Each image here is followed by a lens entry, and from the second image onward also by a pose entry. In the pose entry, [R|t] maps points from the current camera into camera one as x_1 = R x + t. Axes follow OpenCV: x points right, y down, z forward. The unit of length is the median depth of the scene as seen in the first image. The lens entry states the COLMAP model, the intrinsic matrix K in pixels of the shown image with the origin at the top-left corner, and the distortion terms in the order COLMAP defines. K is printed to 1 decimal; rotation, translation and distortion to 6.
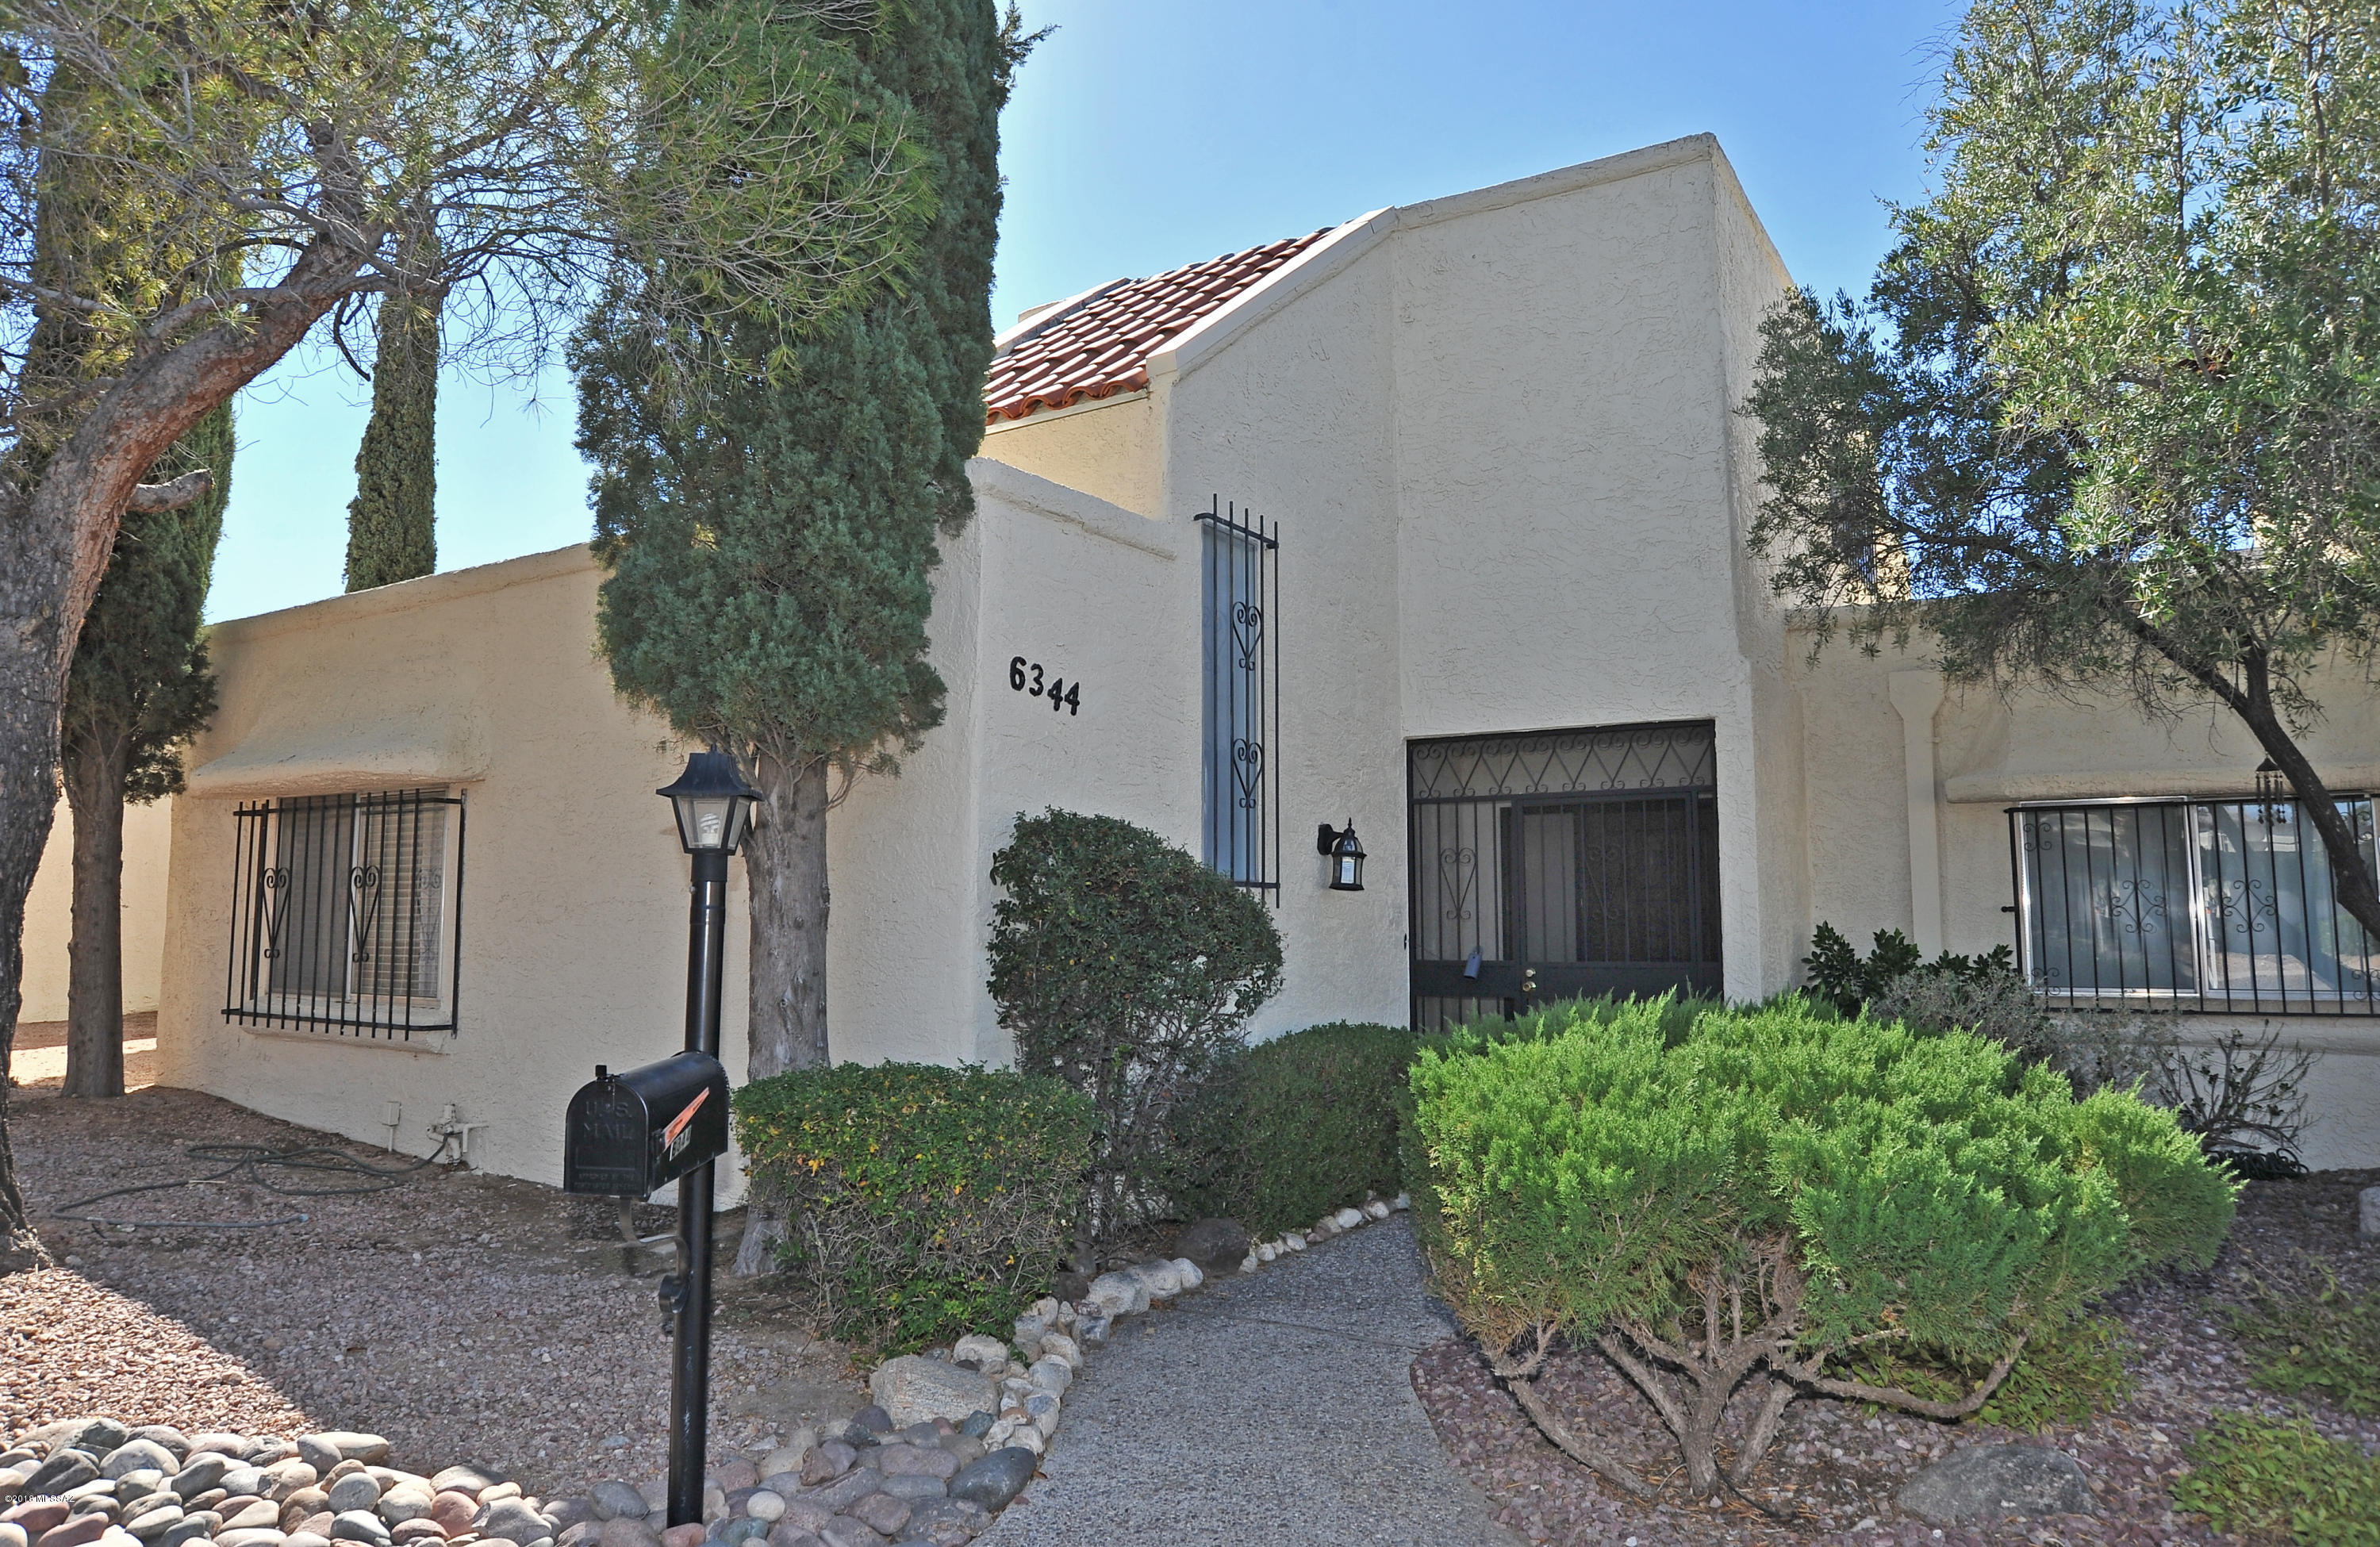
lens RADIAL K [[1599.0, 0, 1185.3], [0, 1599.0, 767.6], [0, 0, 1]] dist [-0.049393, 0.006074]
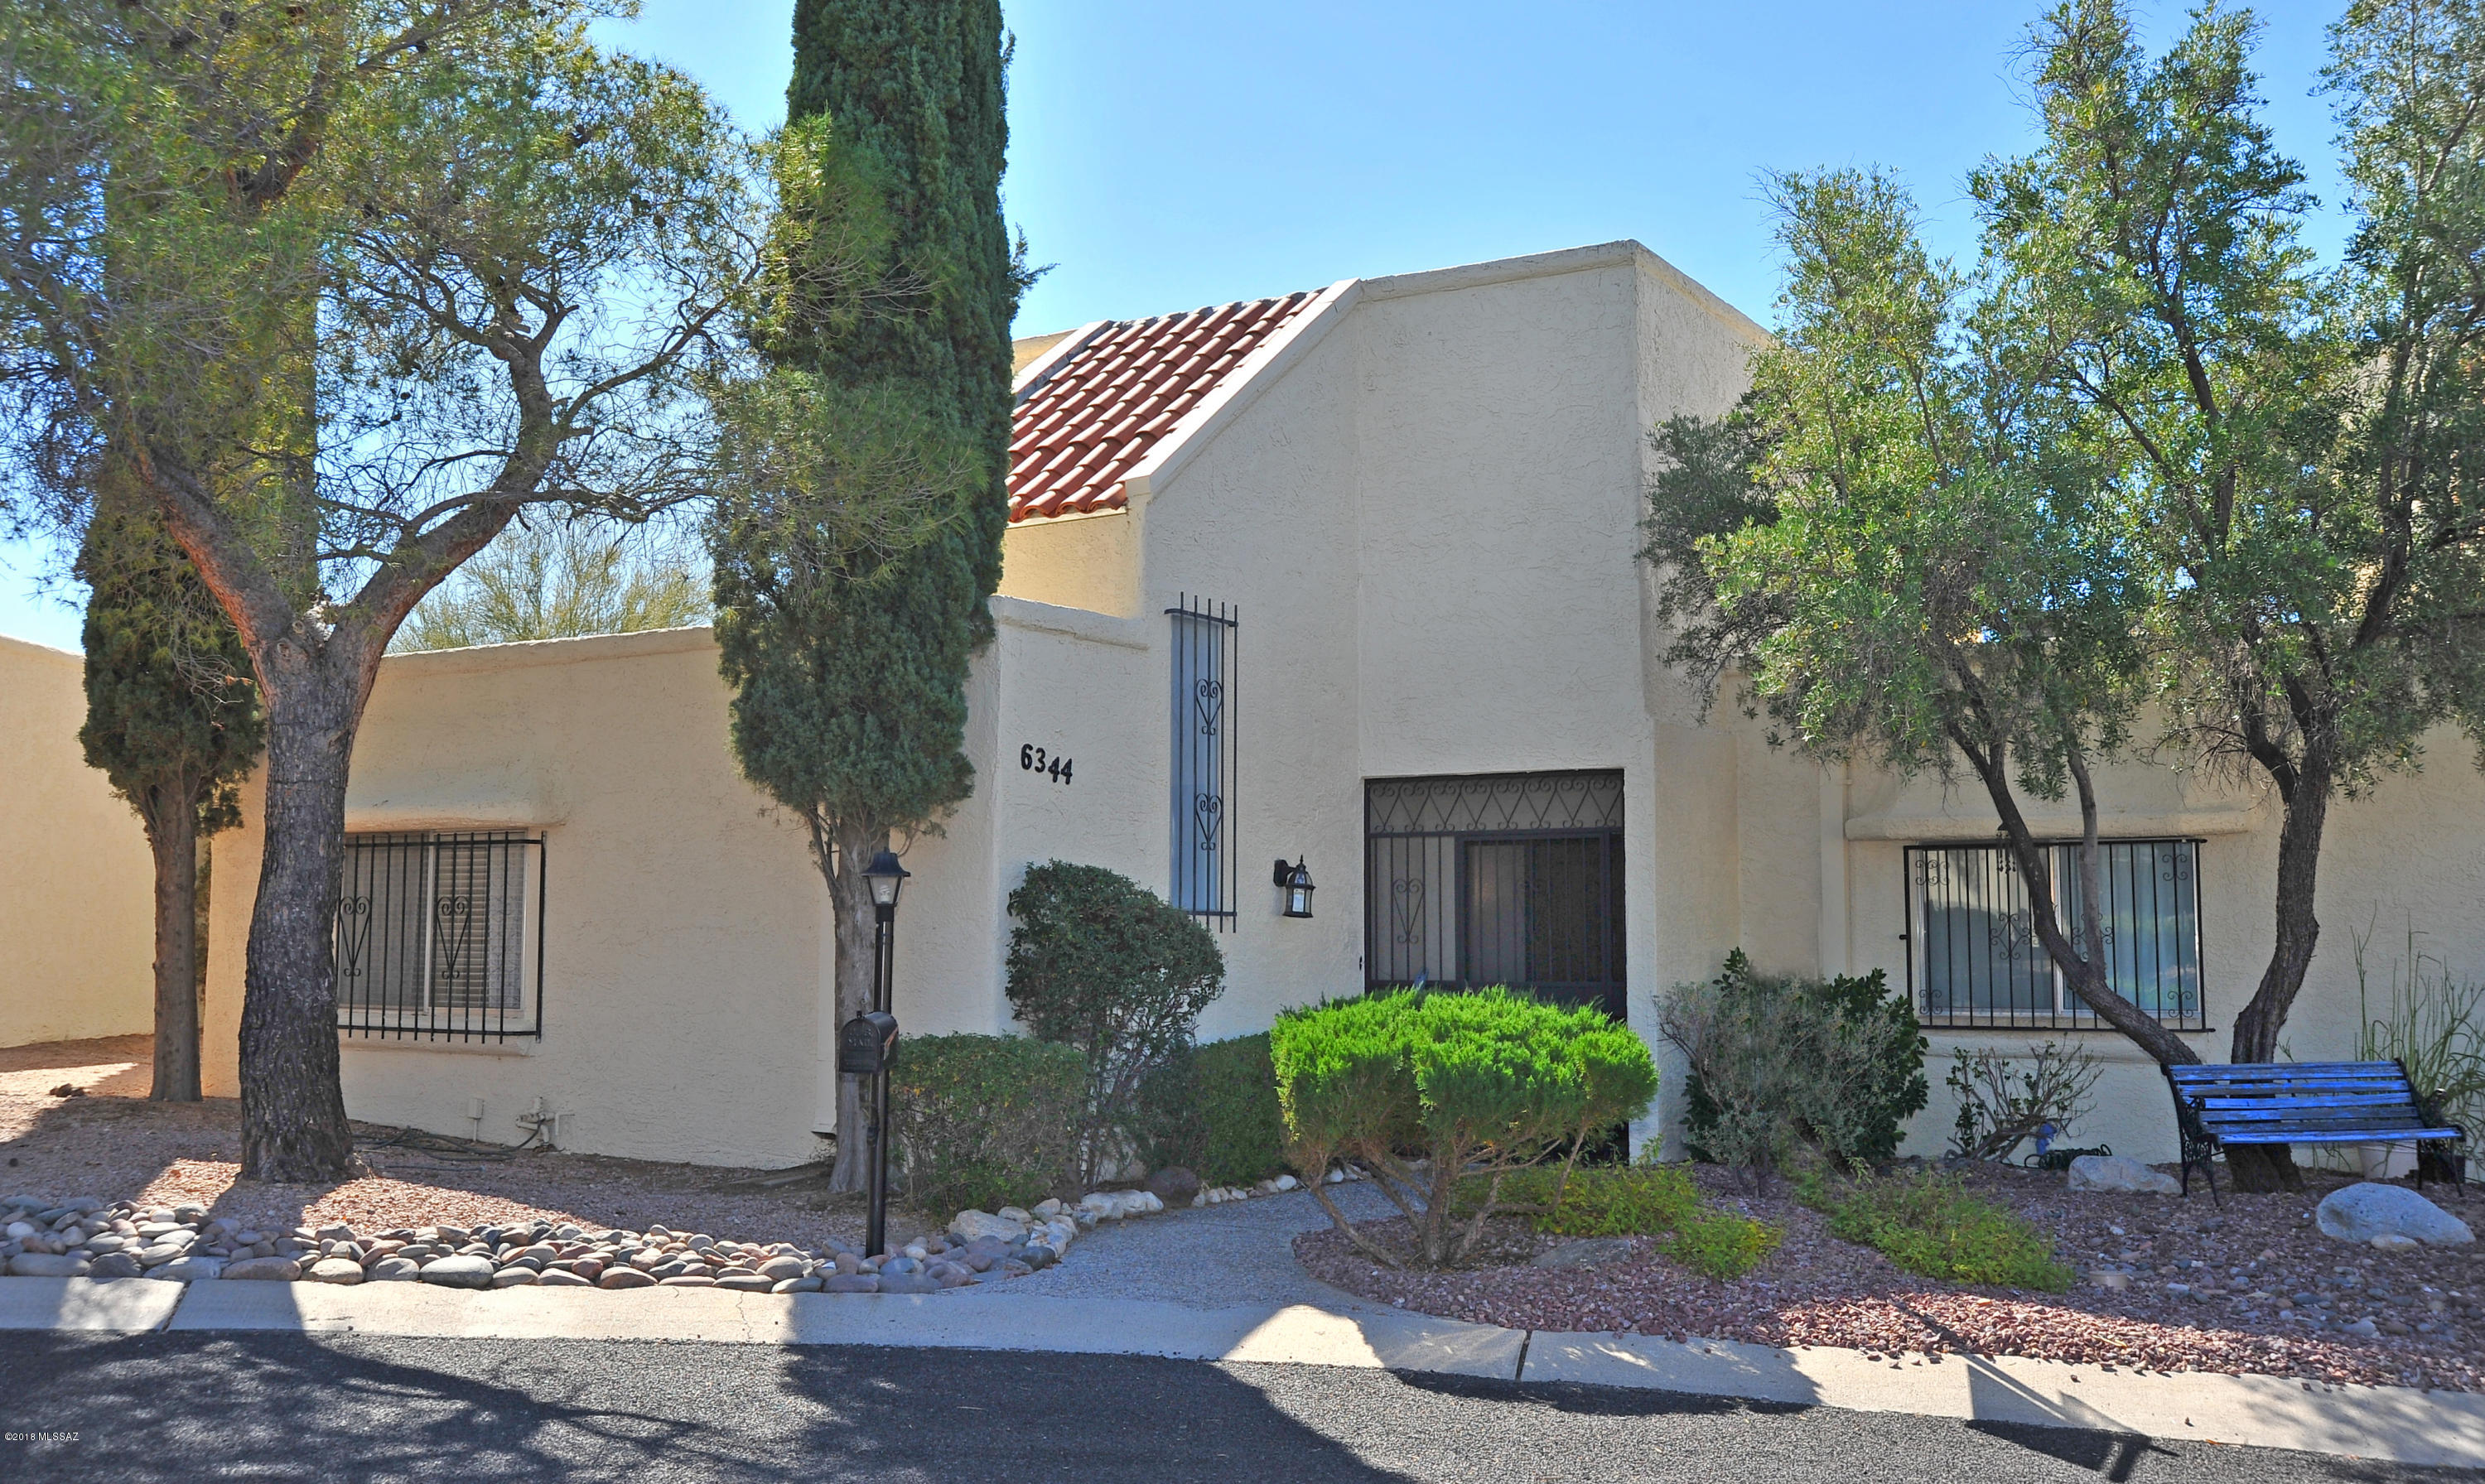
lens RADIAL K [[2500.4, 0, 1238.6], [0, 2500.4, 738.9], [0, 0, 1]] dist [0.010553, 0.000000]
pose [[0.999863, 0.003874, 0.016114, 0.034263], [-0.004087, 0.999904, 0.013205, -0.092761], [-0.016061, -0.013269, 0.999783, -0.983458]]
